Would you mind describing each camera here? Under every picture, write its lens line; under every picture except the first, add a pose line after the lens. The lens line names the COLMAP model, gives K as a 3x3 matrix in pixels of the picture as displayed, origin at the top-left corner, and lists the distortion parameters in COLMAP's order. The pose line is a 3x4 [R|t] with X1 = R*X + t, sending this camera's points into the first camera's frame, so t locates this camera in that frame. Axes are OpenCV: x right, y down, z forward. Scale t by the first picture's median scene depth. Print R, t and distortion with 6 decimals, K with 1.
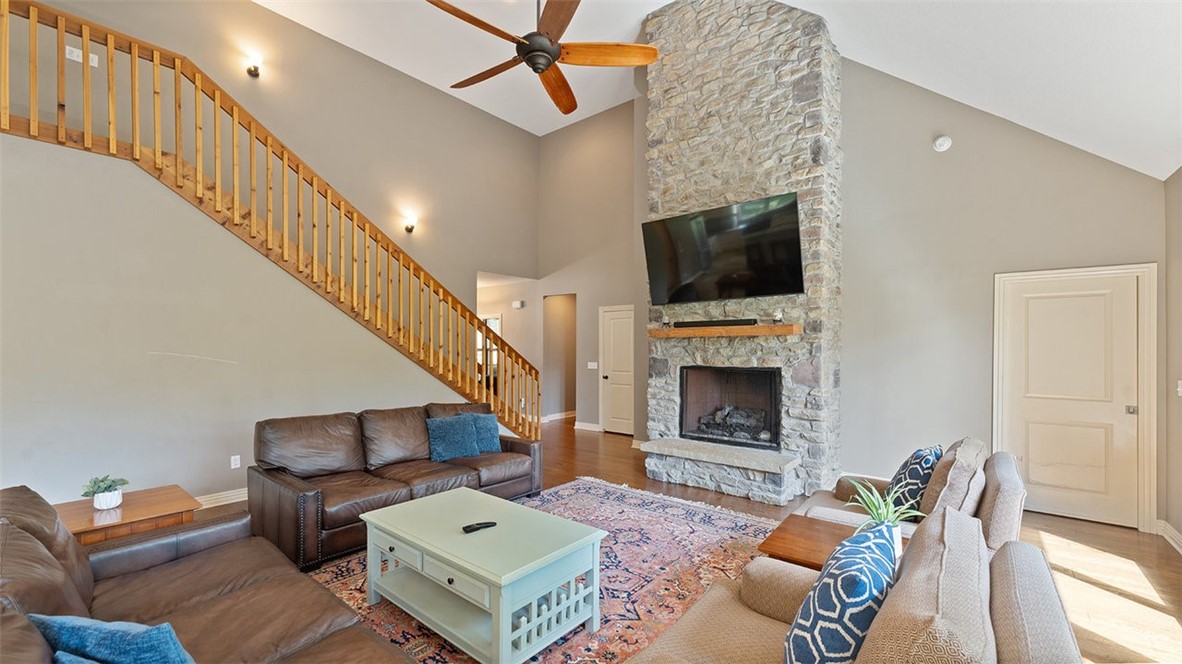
lens RADIAL K [[473.8, 0, 584.6], [0, 473.8, 341.9], [0, 0, 1]] dist [0.002736, 0.000276]
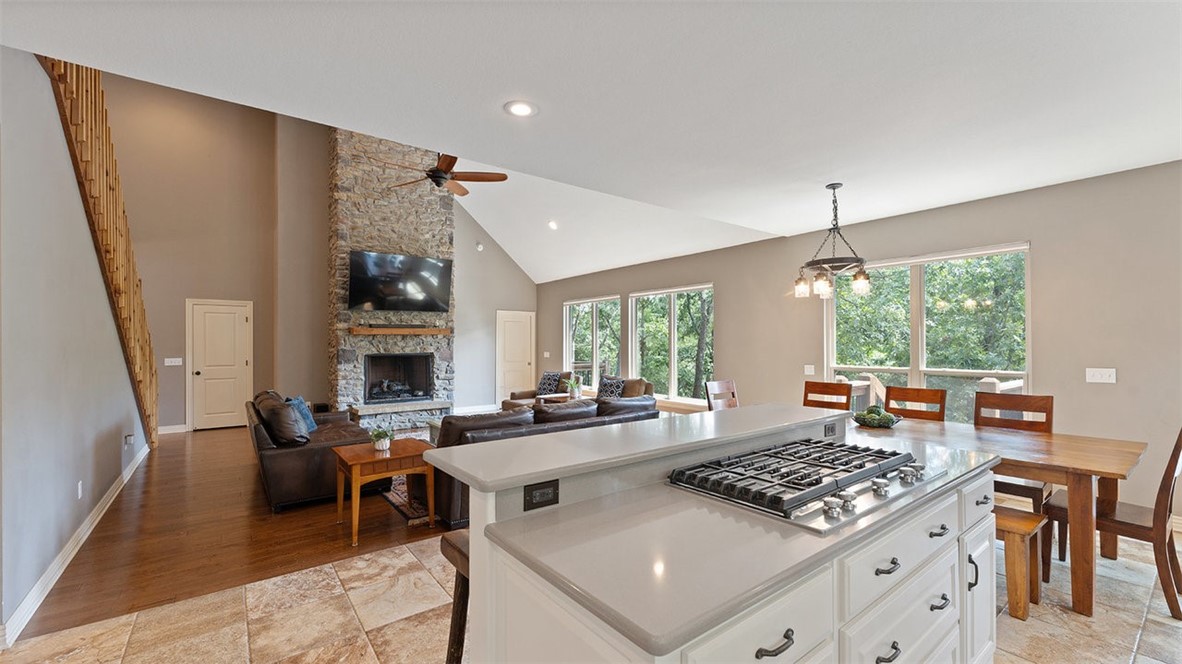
lens RADIAL K [[473.8, 0, 584.6], [0, 473.8, 341.9], [0, 0, 1]] dist [0.002736, 0.000276]
pose [[0.230405, 0.001803, 0.973093, -1.188719], [-0.007526, 0.999972, -0.000071, 0.009440], [-0.973066, -0.007307, 0.230412, 0.032437]]
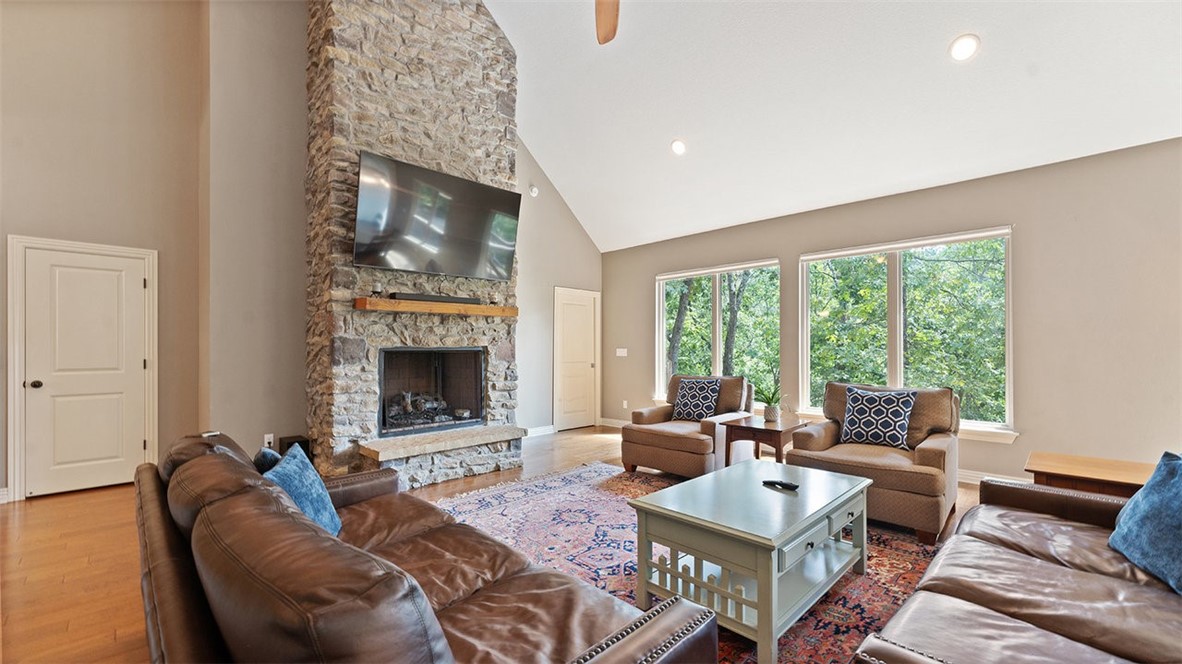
lens RADIAL K [[470.2, 0, 585.9], [0, 470.2, 345.2], [0, 0, 1]] dist [0.000904, 0.000095]
pose [[0.101963, 0.003968, 0.994780, -0.630274], [-0.008614, 0.999958, -0.003106, 0.052734], [-0.994751, -0.008252, 0.101993, 0.661832]]
